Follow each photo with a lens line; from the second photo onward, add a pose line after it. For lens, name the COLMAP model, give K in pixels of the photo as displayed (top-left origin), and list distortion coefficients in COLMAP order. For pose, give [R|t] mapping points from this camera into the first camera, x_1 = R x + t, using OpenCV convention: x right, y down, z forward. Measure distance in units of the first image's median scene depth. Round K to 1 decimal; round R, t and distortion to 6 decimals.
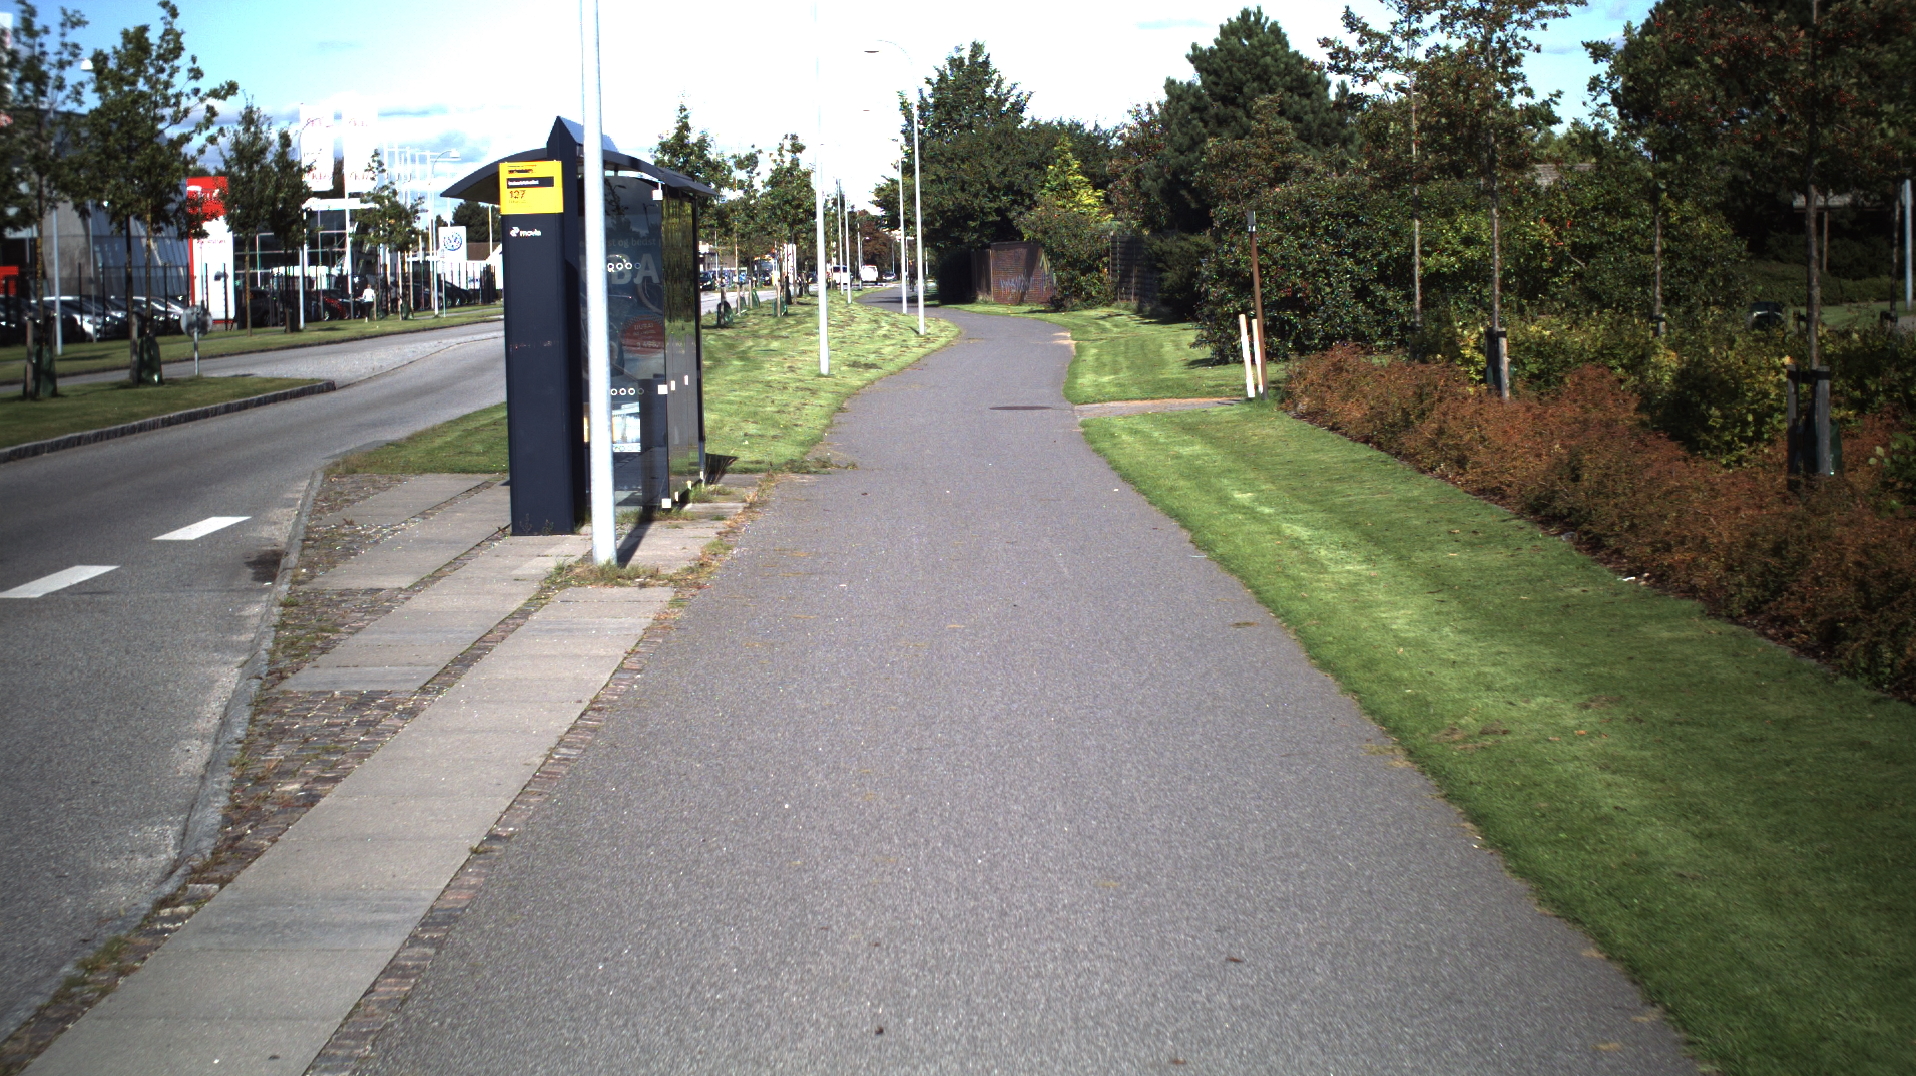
lens RADIAL K [[3557.8, 0, 958.0], [0, 3557.8, 538.0], [0, 0, 1]] dist [-0.326271, 0.457008]
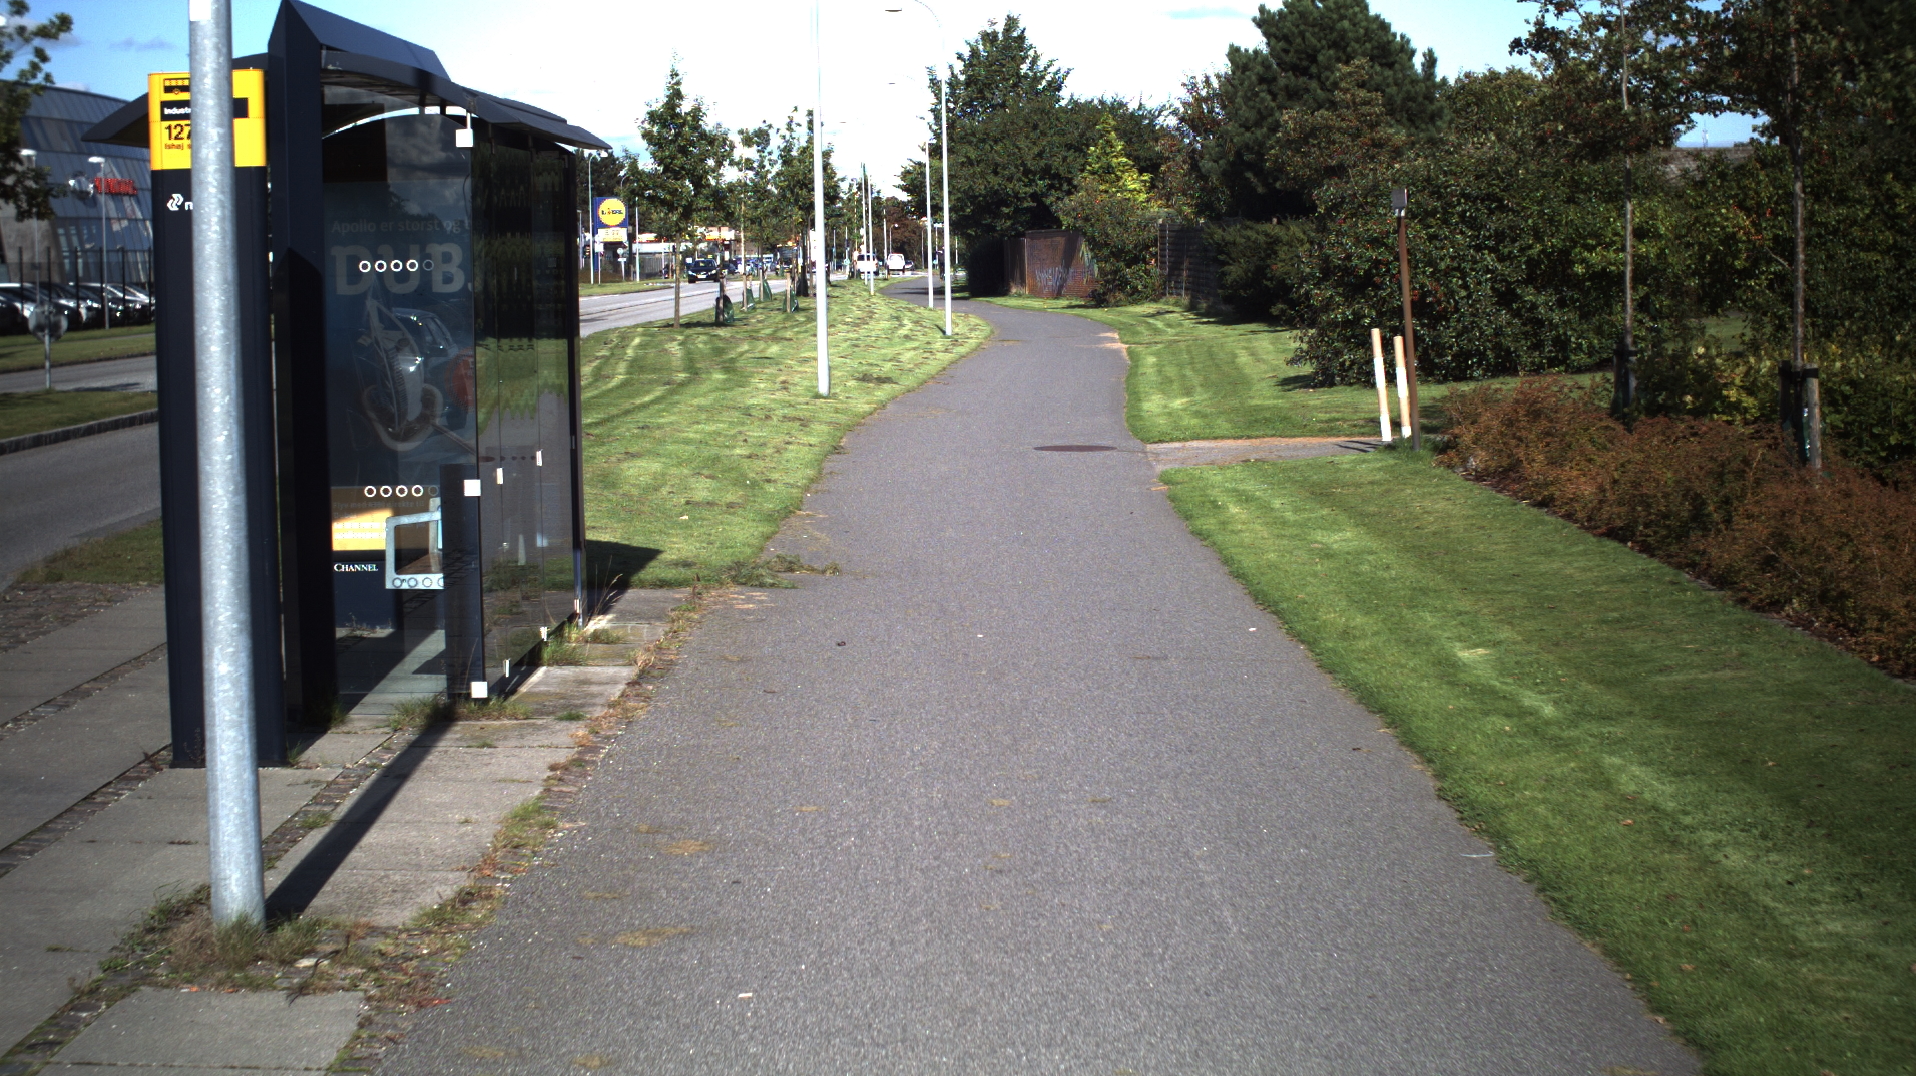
lens RADIAL K [[3557.8, 0, 958.0], [0, 3557.8, 538.0], [0, 0, 1]] dist [-0.326271, 0.457008]
pose [[0.999941, 0.007422, -0.007933, -0.000648], [-0.007395, 0.999967, 0.003371, -0.010769], [0.007958, -0.003312, 0.999963, 0.132176]]
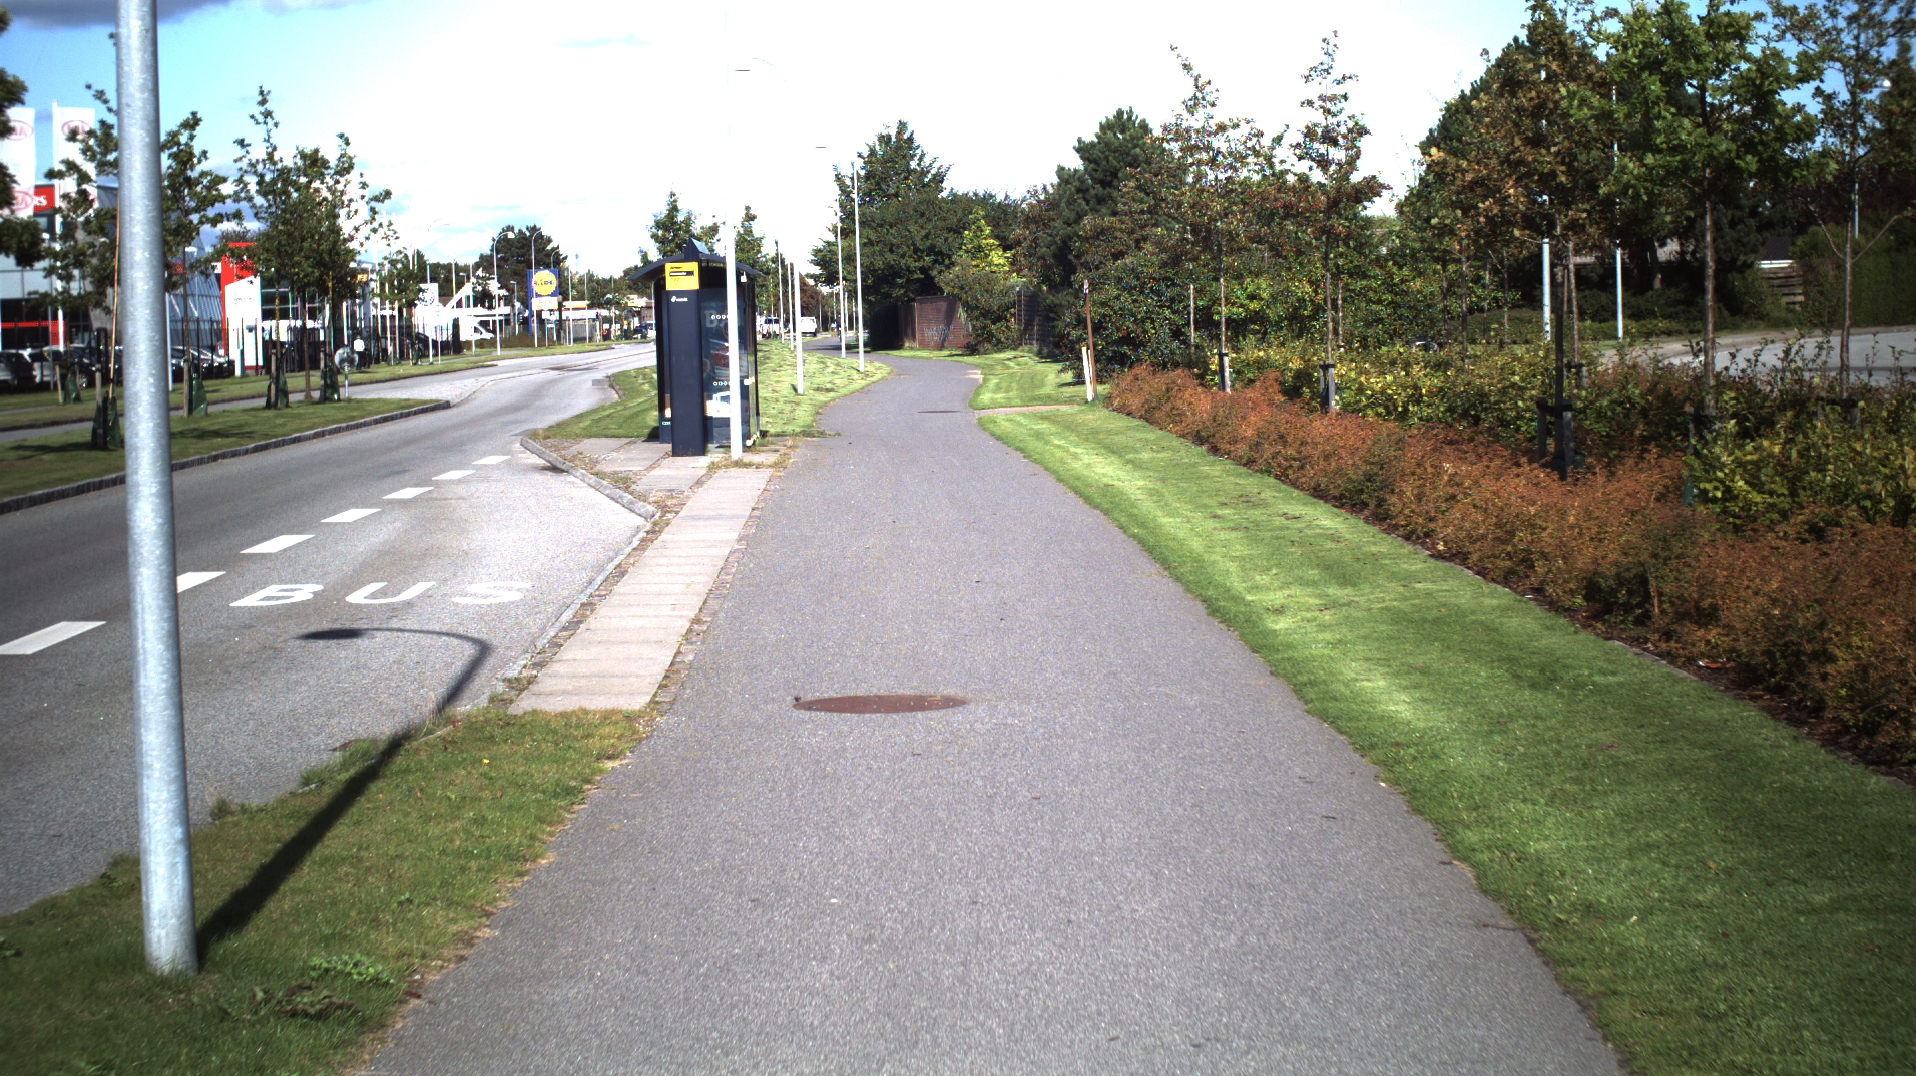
lens RADIAL K [[3557.8, 0, 958.0], [0, 3557.8, 538.0], [0, 0, 1]] dist [-0.326271, 0.457008]
pose [[0.999756, -0.006233, 0.021171, -0.003327], [0.006538, 0.999875, -0.014372, 0.020431], [-0.021079, 0.014507, 0.999673, -0.264039]]
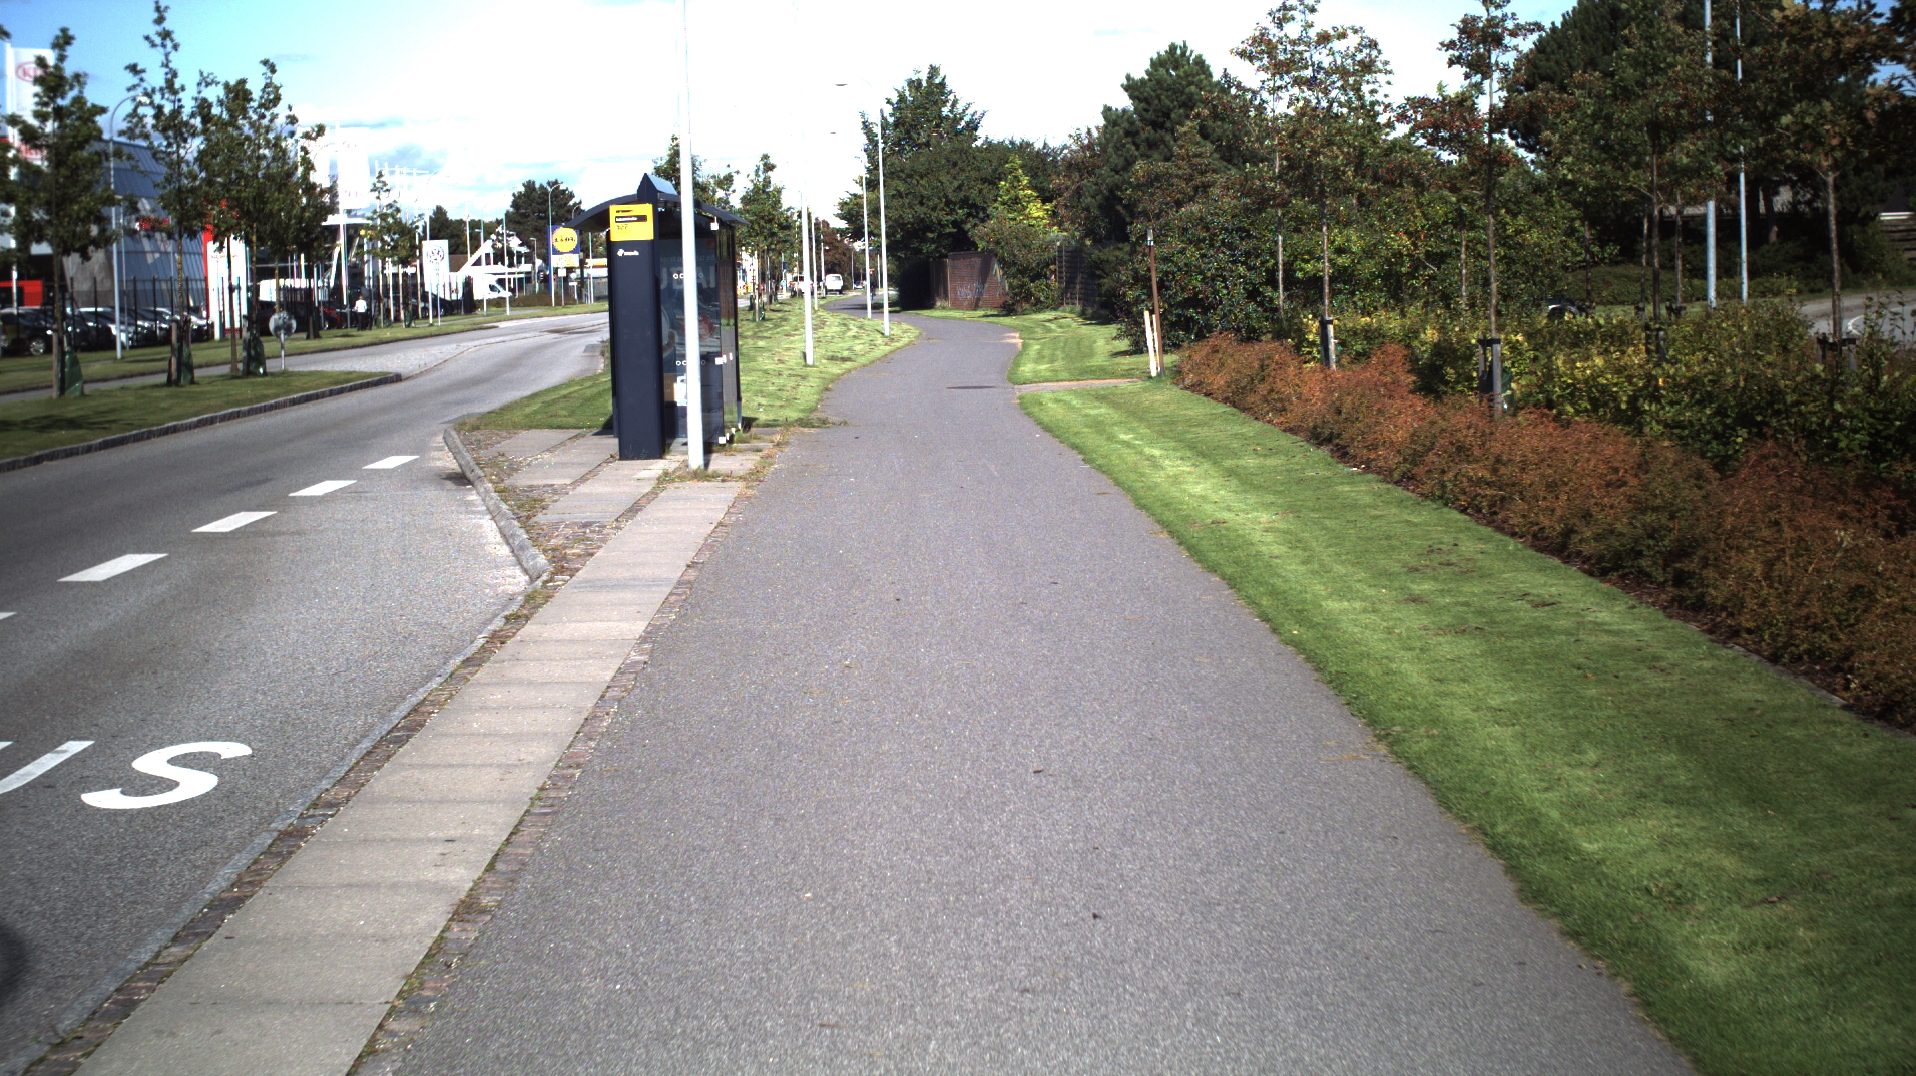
lens RADIAL K [[3557.8, 0, 958.0], [0, 3557.8, 538.0], [0, 0, 1]] dist [-0.326271, 0.457008]
pose [[0.999909, -0.007422, 0.011284, -0.000834], [0.007448, 0.999970, -0.002319, 0.010152], [-0.011267, 0.002403, 0.999934, -0.131950]]
